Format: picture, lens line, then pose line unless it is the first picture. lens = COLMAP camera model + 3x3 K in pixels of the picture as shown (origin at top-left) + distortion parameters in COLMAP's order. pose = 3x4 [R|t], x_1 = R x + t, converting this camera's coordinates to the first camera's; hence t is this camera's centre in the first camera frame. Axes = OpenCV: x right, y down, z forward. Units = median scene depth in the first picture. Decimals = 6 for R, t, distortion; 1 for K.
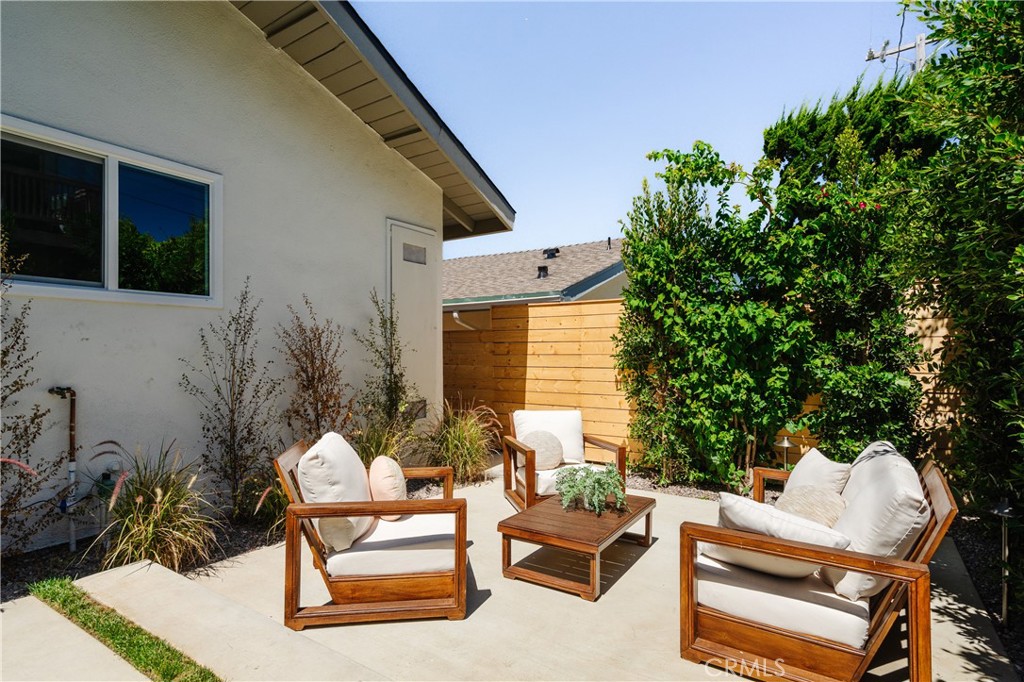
lens RADIAL K [[521.1, 0, 515.5], [0, 521.1, 343.9], [0, 0, 1]] dist [-0.006016, 0.000223]
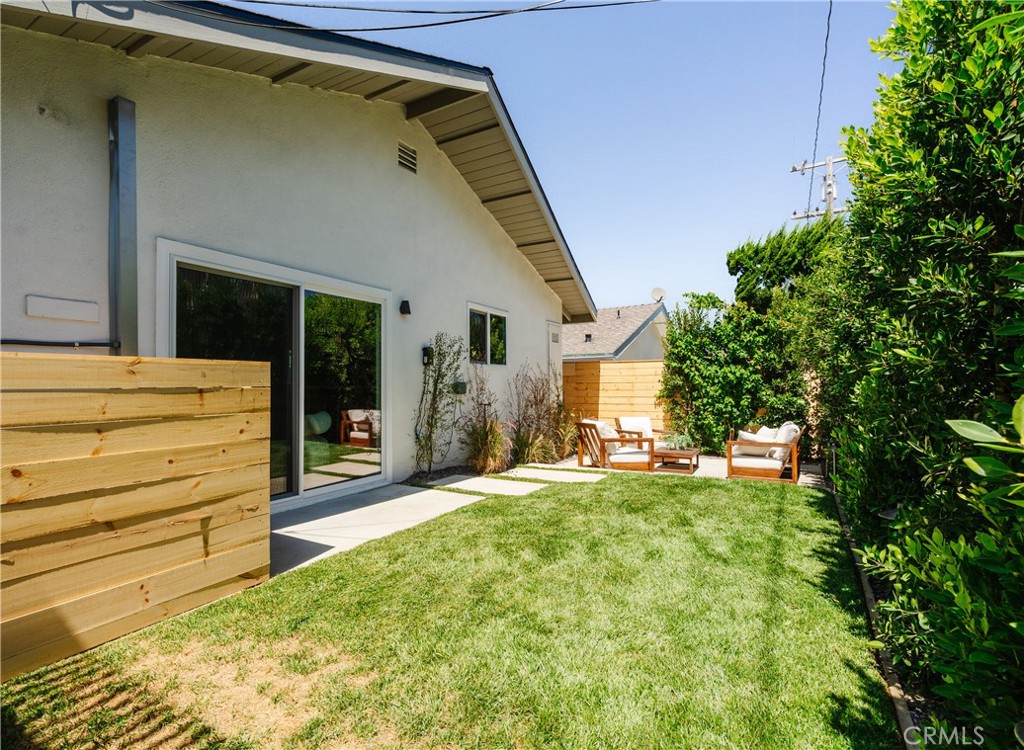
lens RADIAL K [[453.6, 0, 508.0], [0, 453.6, 376.8], [0, 0, 1]] dist [0.002618, 0.000043]
pose [[0.999513, -0.000653, 0.031184, -0.510008], [0.000932, 0.999960, -0.008934, -0.016407], [-0.031177, 0.008959, 0.999474, -0.806735]]
